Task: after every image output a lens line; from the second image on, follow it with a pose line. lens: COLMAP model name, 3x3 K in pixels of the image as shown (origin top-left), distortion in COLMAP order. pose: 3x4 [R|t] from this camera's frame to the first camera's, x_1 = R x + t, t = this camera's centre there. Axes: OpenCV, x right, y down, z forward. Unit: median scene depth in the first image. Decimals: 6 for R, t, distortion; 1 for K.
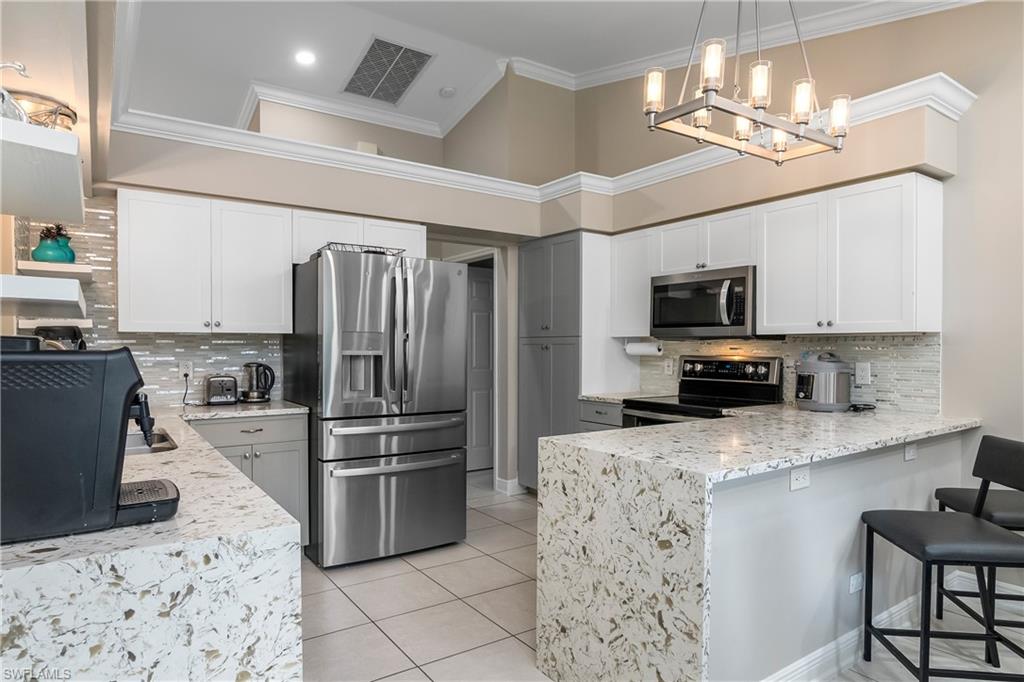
lens RADIAL K [[598.3, 0, 512.0], [0, 598.3, 341.0], [0, 0, 1]] dist [0.000622, 0.000065]
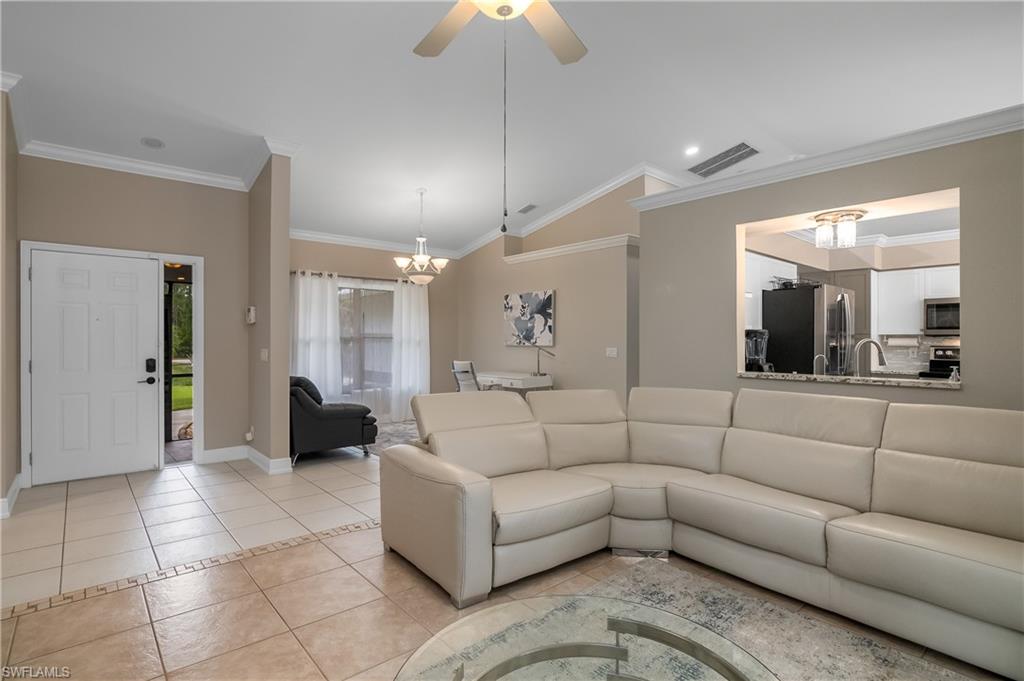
lens RADIAL K [[504.1, 0, 512.0], [0, 504.1, 340.5], [0, 0, 1]] dist [-0.017053, 0.000910]
pose [[0.993886, 0.001148, 0.110405, -1.037948], [-0.002456, 0.999928, 0.011711, -0.004344], [-0.110384, -0.011911, 0.993818, -0.249828]]
